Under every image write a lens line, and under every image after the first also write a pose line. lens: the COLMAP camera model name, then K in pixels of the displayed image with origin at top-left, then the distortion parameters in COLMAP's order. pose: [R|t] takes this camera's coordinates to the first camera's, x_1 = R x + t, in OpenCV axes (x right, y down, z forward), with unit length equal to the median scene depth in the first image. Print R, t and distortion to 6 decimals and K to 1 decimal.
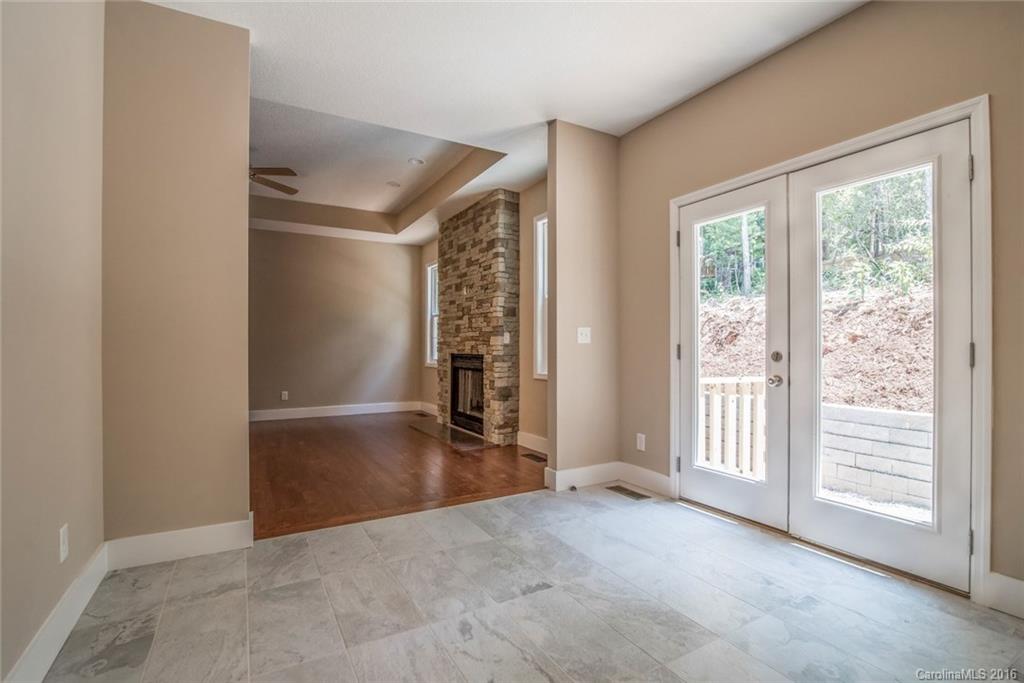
lens RADIAL K [[474.3, 0, 508.7], [0, 474.3, 348.9], [0, 0, 1]] dist [-0.018046, -0.000893]
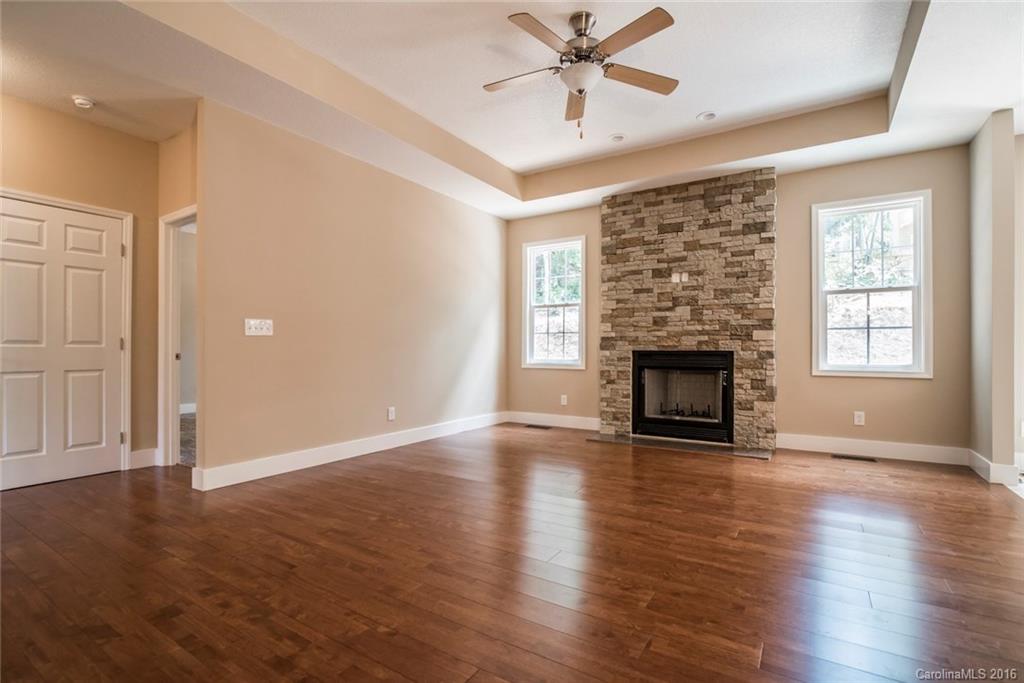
lens RADIAL K [[474.3, 0, 508.7], [0, 474.3, 348.9], [0, 0, 1]] dist [-0.018046, -0.000893]
pose [[0.888855, 0.001766, 0.458186, -0.854426], [0.001190, 0.999980, -0.006163, 0.013826], [-0.458188, 0.006023, 0.888835, 0.419457]]
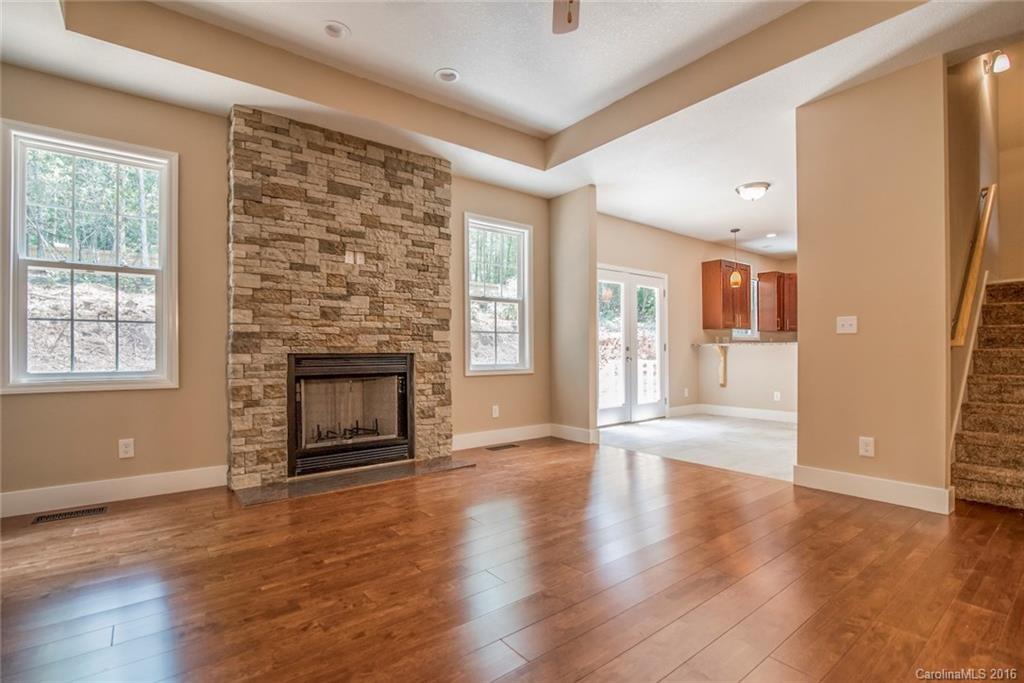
lens RADIAL K [[474.3, 0, 508.7], [0, 474.3, 348.9], [0, 0, 1]] dist [-0.018046, -0.000893]
pose [[-0.135815, 0.002131, 0.990732, -0.870475], [0.007586, 0.999971, -0.001111, 0.007809], [-0.990705, 0.007364, -0.135827, 0.979850]]
